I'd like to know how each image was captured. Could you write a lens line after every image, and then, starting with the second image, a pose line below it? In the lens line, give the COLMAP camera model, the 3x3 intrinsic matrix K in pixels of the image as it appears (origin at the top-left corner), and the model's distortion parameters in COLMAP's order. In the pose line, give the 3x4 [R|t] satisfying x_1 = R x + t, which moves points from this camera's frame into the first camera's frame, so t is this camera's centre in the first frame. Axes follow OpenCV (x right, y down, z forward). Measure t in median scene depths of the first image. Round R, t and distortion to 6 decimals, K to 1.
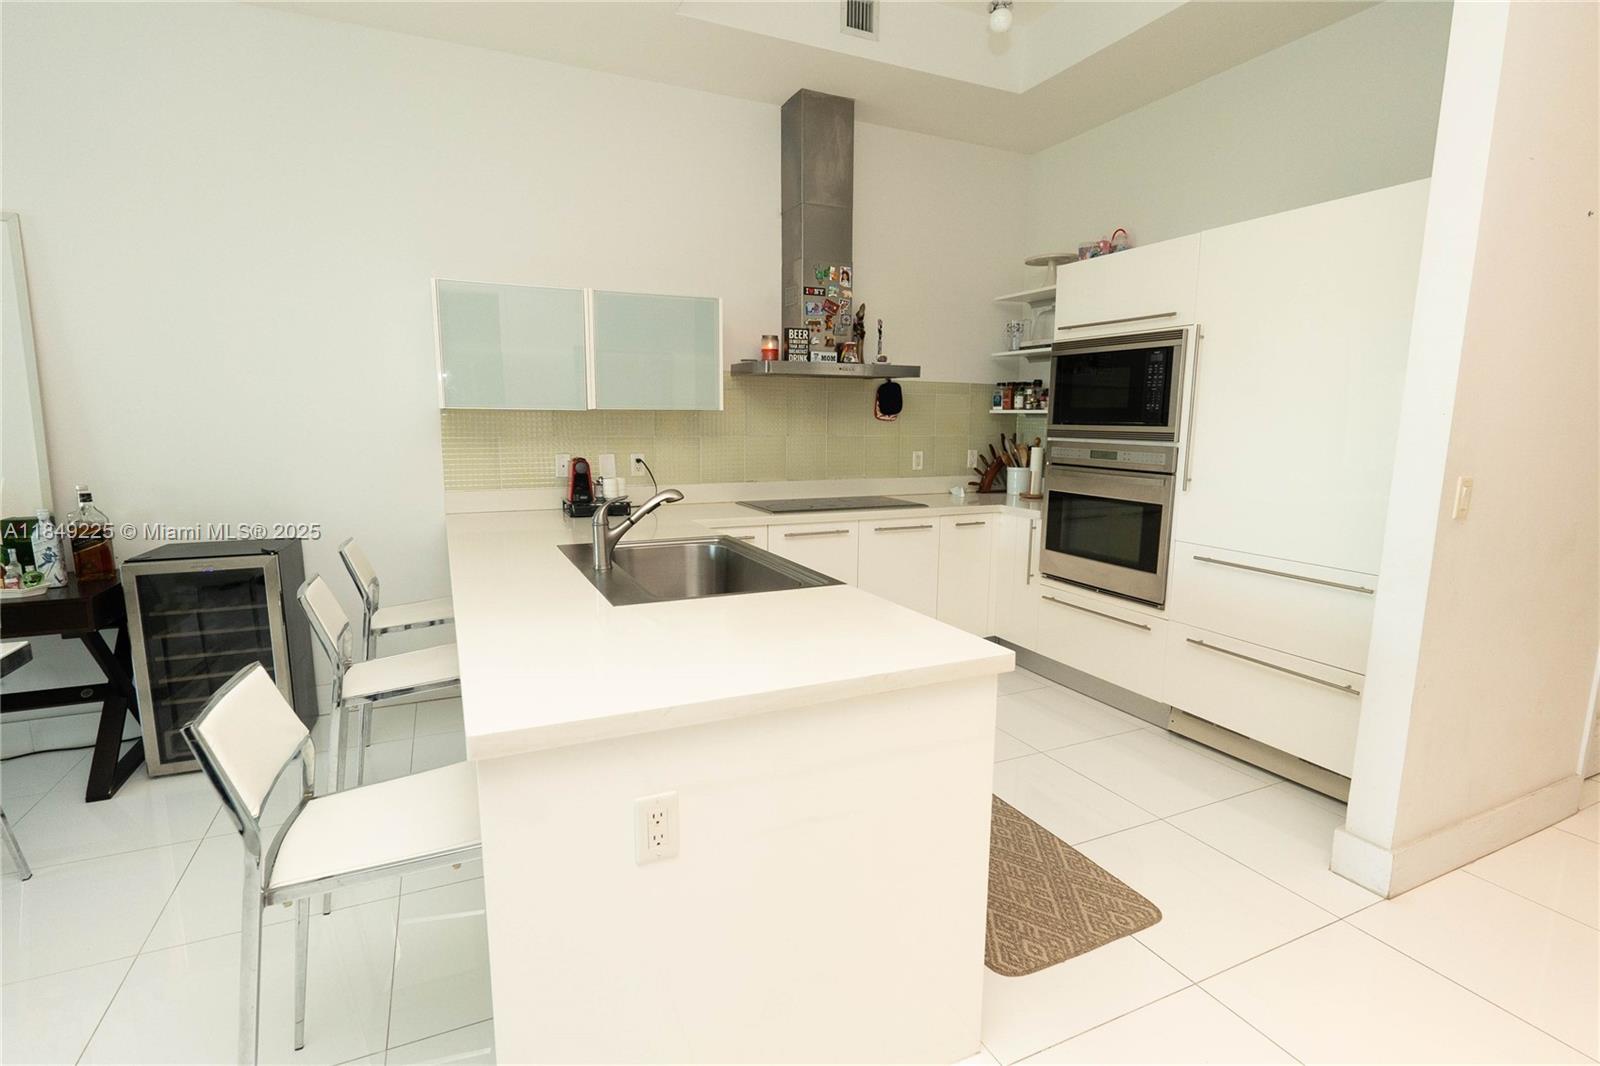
lens RADIAL K [[770.4, 0, 801.2], [0, 770.4, 534.3], [0, 0, 1]] dist [-0.001264, -0.000321]
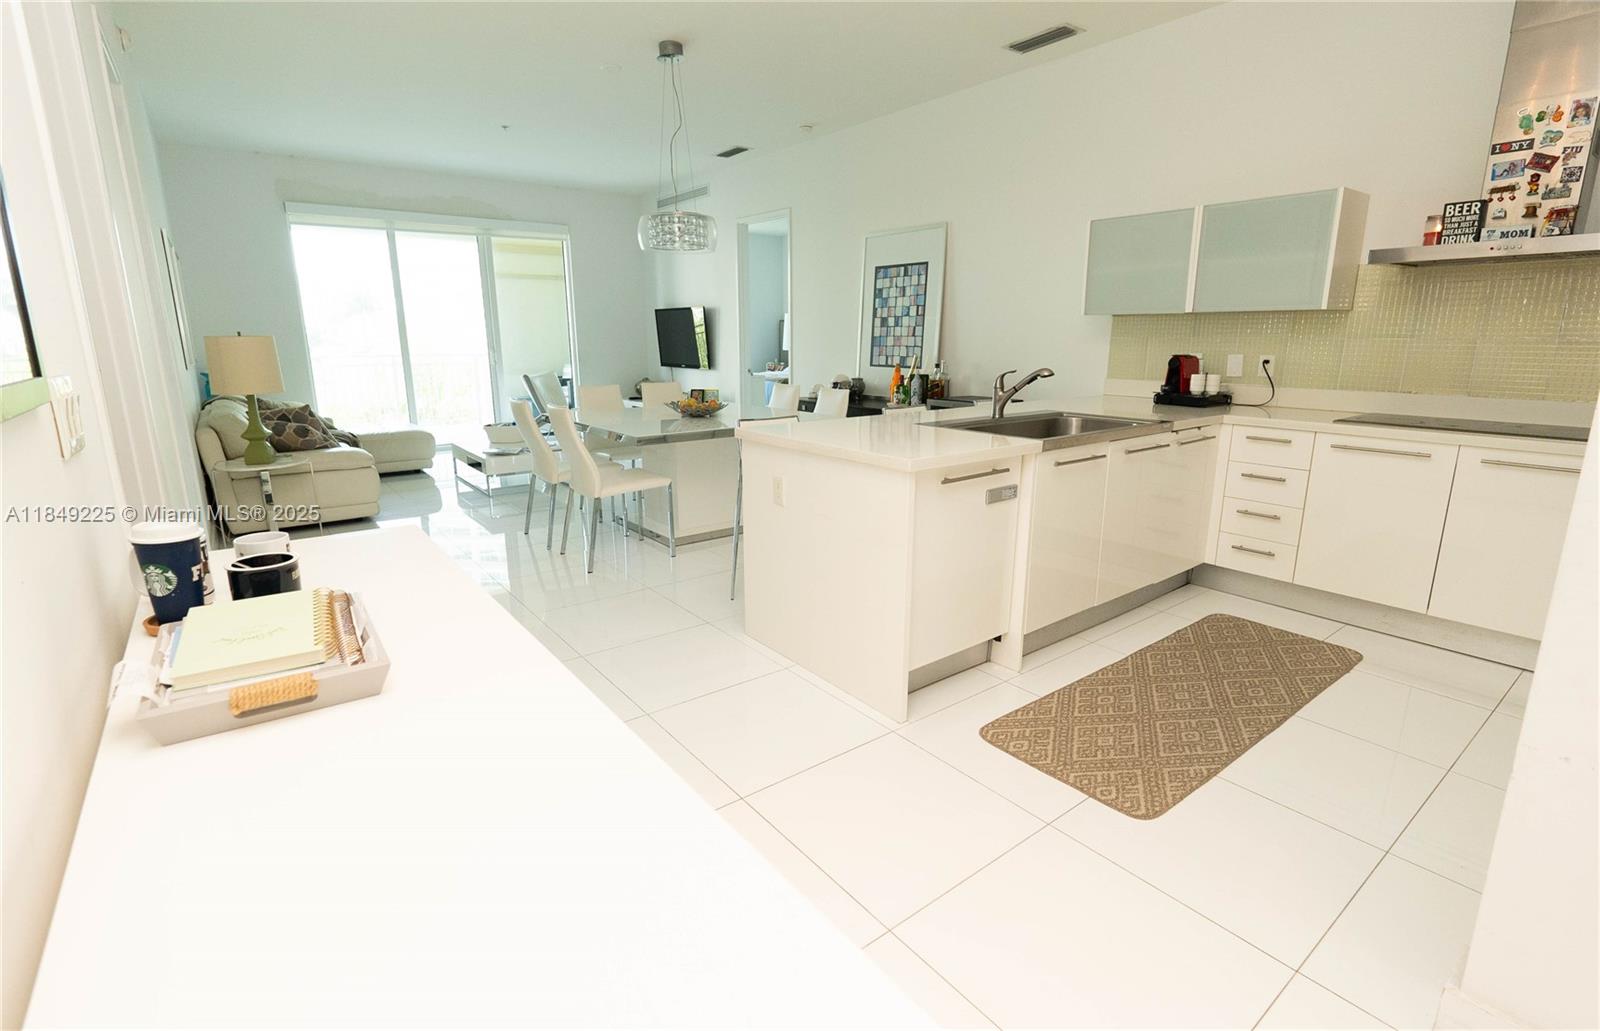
lens RADIAL K [[745.9, 0, 802.0], [0, 745.9, 508.8], [0, 0, 1]] dist [-0.000486, -0.000186]
pose [[0.212610, 0.220795, -0.951865, 0.658794], [-0.148702, 0.970101, 0.191811, -0.002102], [0.965756, 0.100763, 0.239086, 0.176671]]
